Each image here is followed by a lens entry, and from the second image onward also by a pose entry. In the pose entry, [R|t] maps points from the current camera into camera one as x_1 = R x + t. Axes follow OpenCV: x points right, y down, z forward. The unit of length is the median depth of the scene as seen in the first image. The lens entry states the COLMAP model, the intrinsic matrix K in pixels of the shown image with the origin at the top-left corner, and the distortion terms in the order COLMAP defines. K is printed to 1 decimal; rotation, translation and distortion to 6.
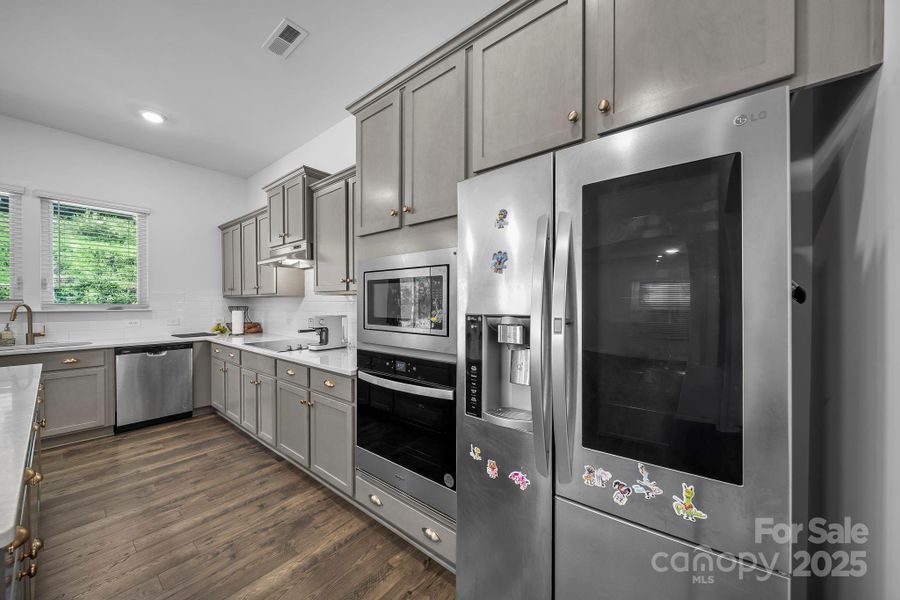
lens RADIAL K [[317.9, 0, 449.2], [0, 317.9, 304.9], [0, 0, 1]] dist [0.000760, -0.001353]
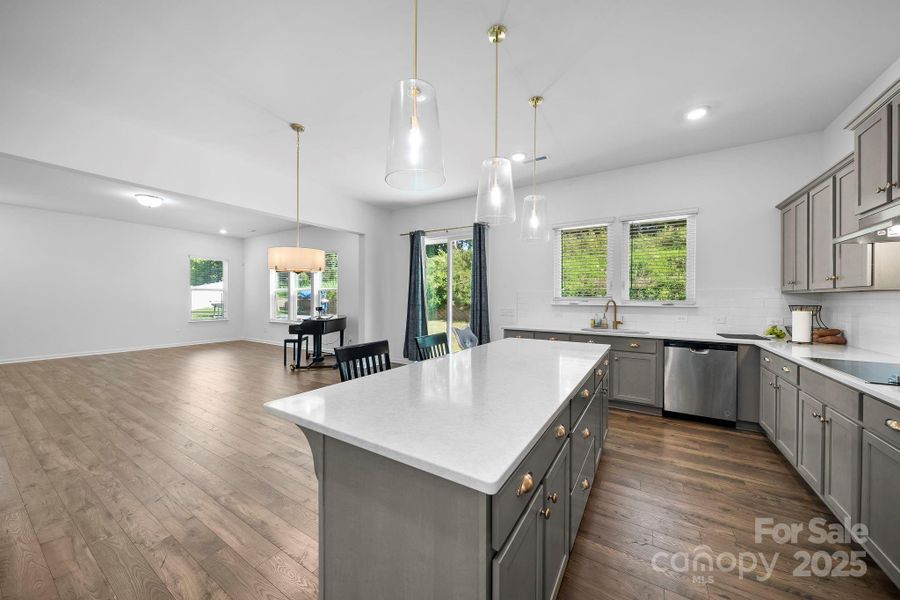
lens RADIAL K [[317.9, 0, 451.1], [0, 317.9, 299.6], [0, 0, 1]] dist [0.000760, -0.001353]
pose [[0.121833, 0.005911, -0.992533, -0.032368], [-0.013983, 0.999893, 0.004238, -0.000329], [0.992452, 0.013362, 0.121903, 0.120242]]
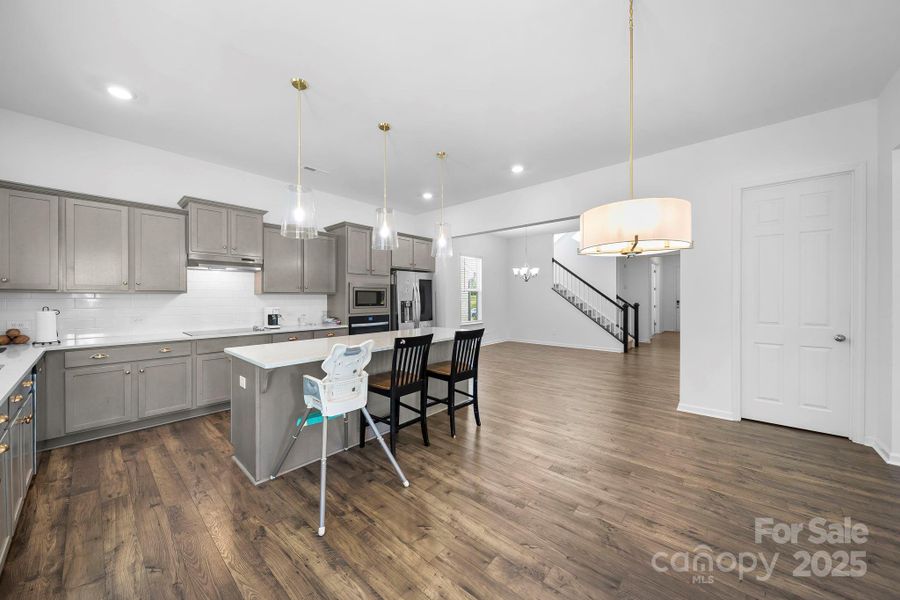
lens RADIAL K [[317.9, 0, 453.4], [0, 317.9, 298.7], [0, 0, 1]] dist [0.000760, -0.001353]
pose [[0.036976, -0.003833, 0.999309, -1.776277], [0.011949, 0.999923, 0.003393, -0.002899], [-0.999245, 0.011815, 0.037019, 0.032747]]
